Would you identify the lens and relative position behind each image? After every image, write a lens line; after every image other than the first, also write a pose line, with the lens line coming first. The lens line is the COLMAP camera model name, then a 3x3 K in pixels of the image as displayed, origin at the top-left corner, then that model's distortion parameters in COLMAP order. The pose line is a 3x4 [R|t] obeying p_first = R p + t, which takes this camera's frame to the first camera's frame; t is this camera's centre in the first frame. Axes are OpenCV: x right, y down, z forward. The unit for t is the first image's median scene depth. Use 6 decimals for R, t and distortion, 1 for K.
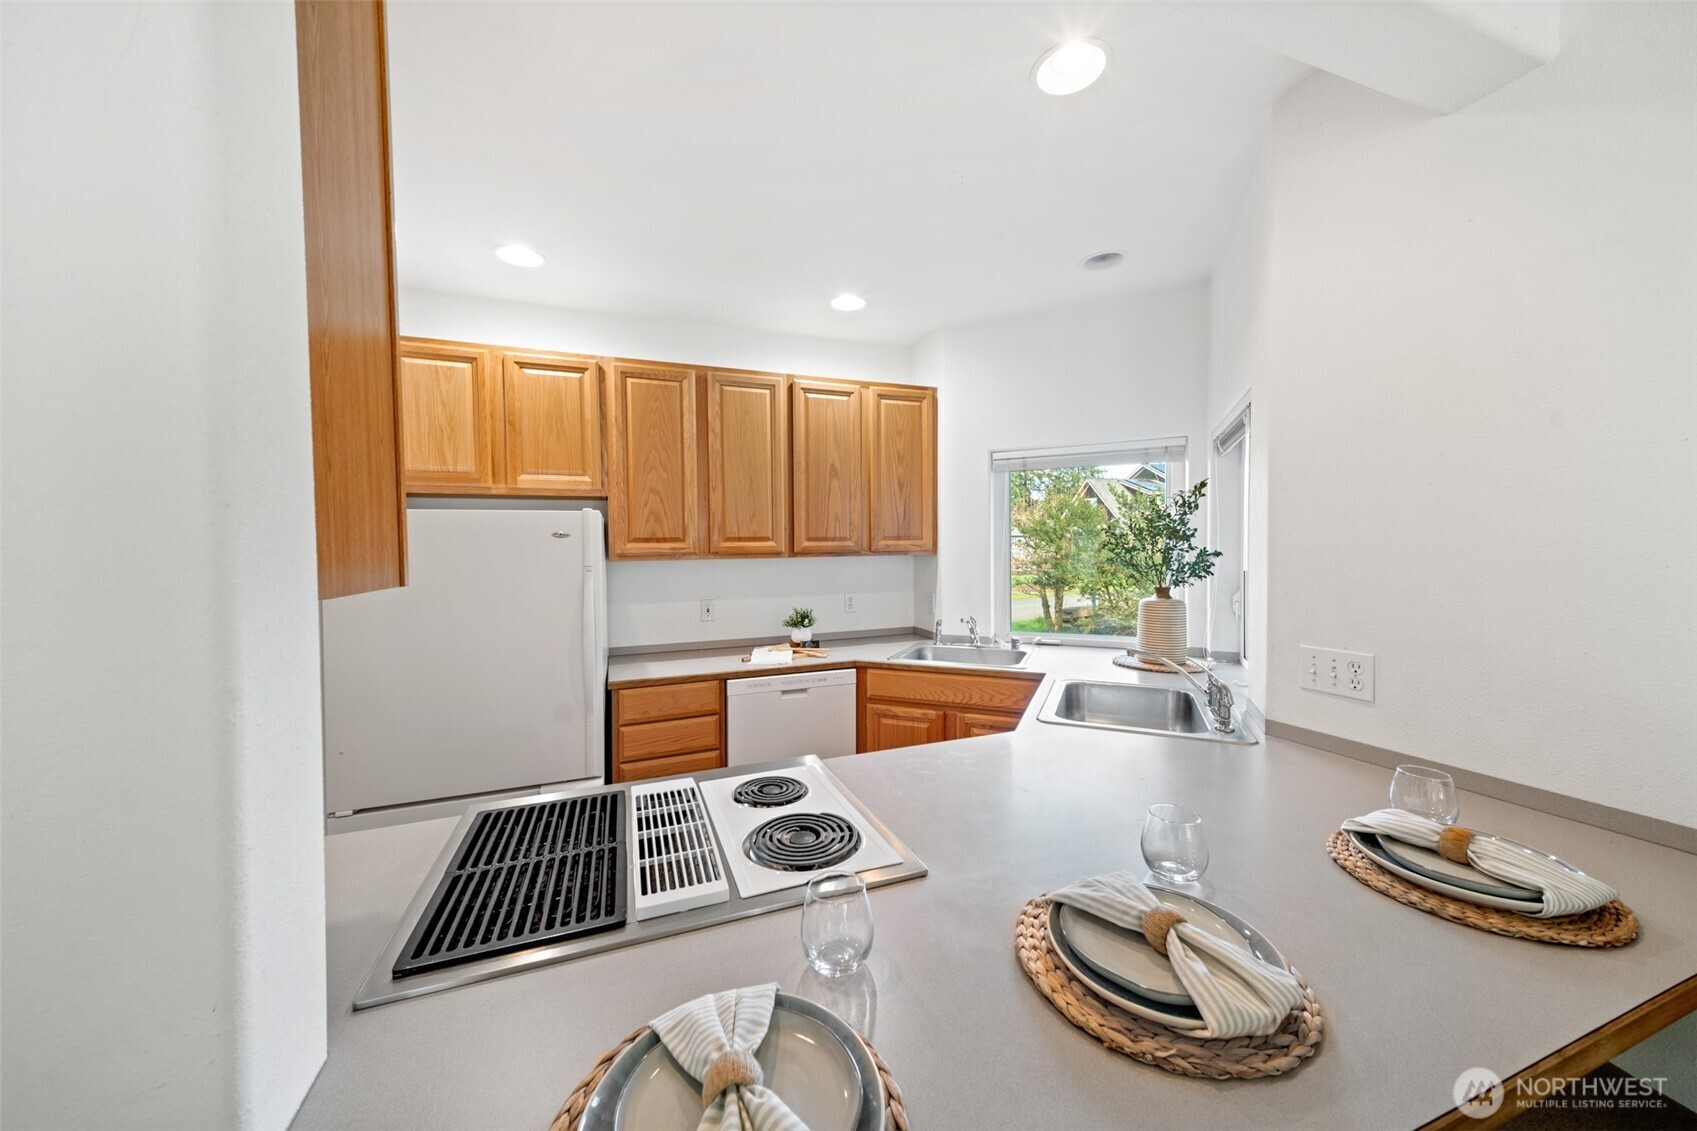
lens RADIAL K [[602.9, 0, 848.6], [0, 602.9, 564.1], [0, 0, 1]] dist [0.015924, -0.000072]
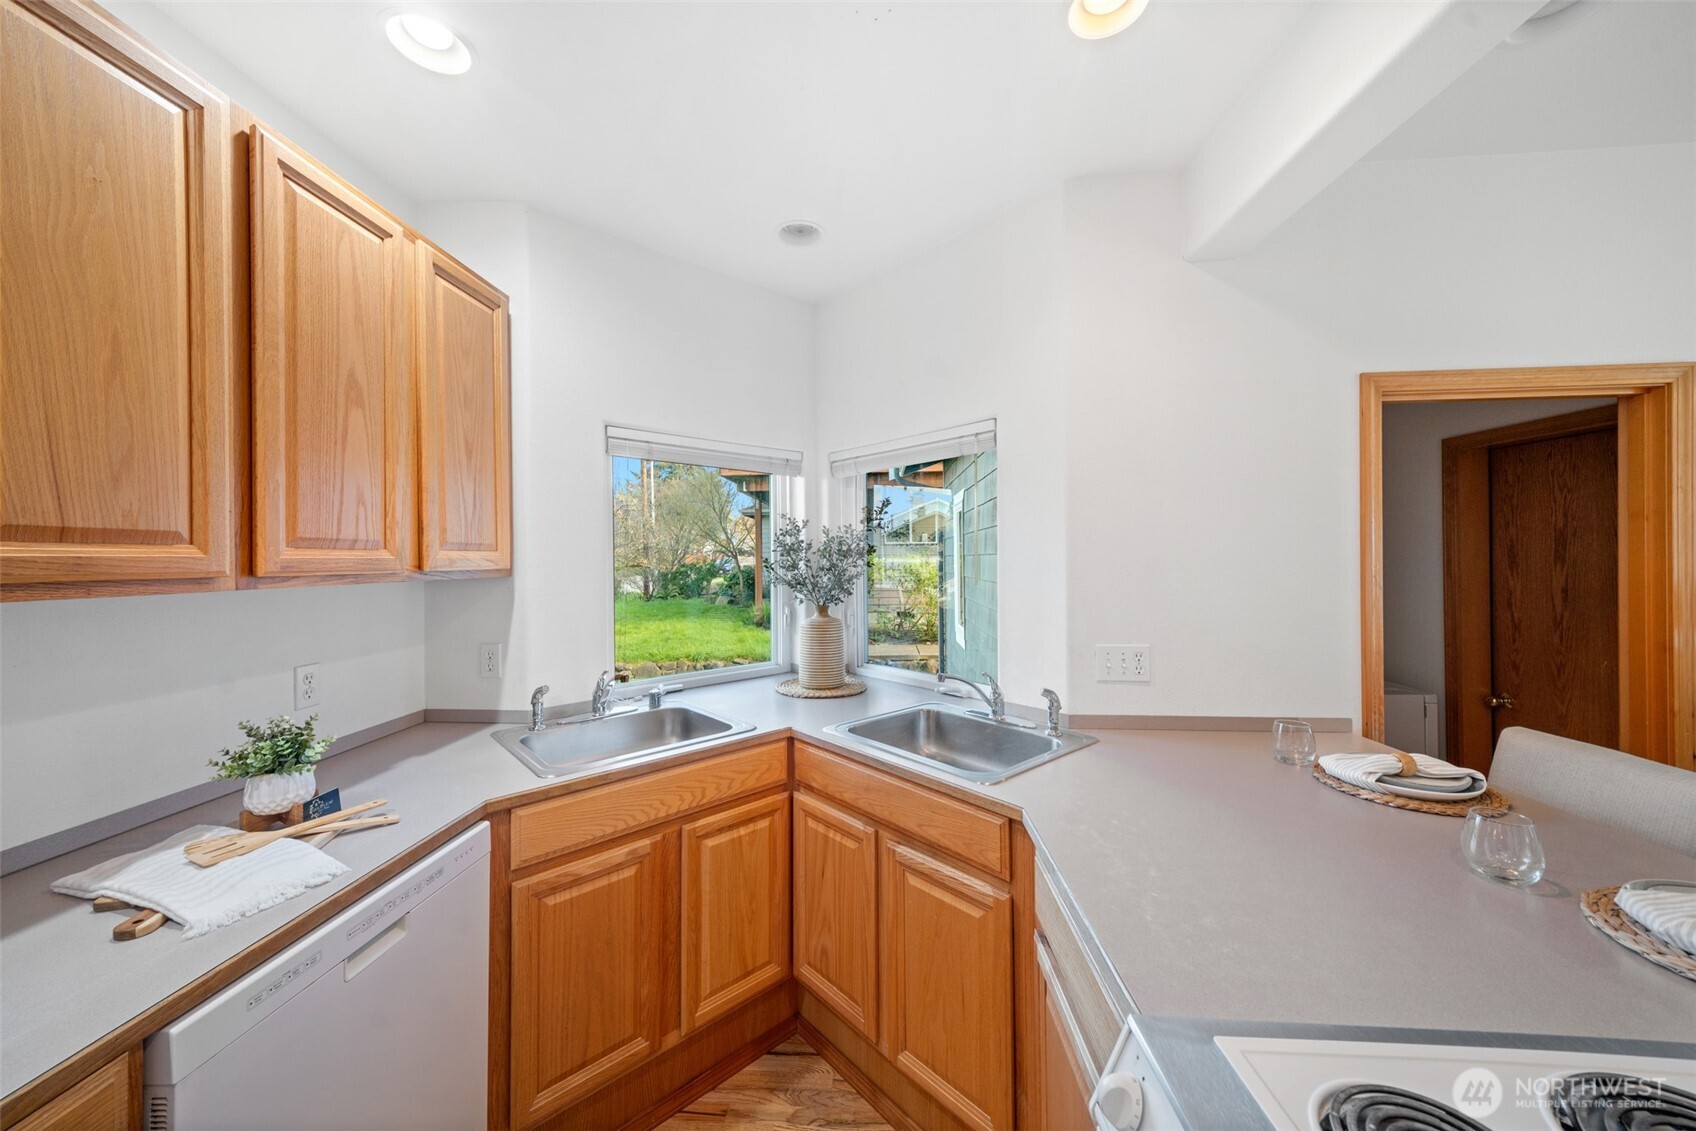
lens RADIAL K [[602.5, 0, 840.6], [0, 602.5, 558.8], [0, 0, 1]] dist [0.015924, -0.000072]
pose [[0.413612, 0.010177, 0.910396, -0.291736], [0.026593, 0.999376, -0.023253, -0.011819], [-0.910065, 0.033828, 0.413083, 0.513709]]
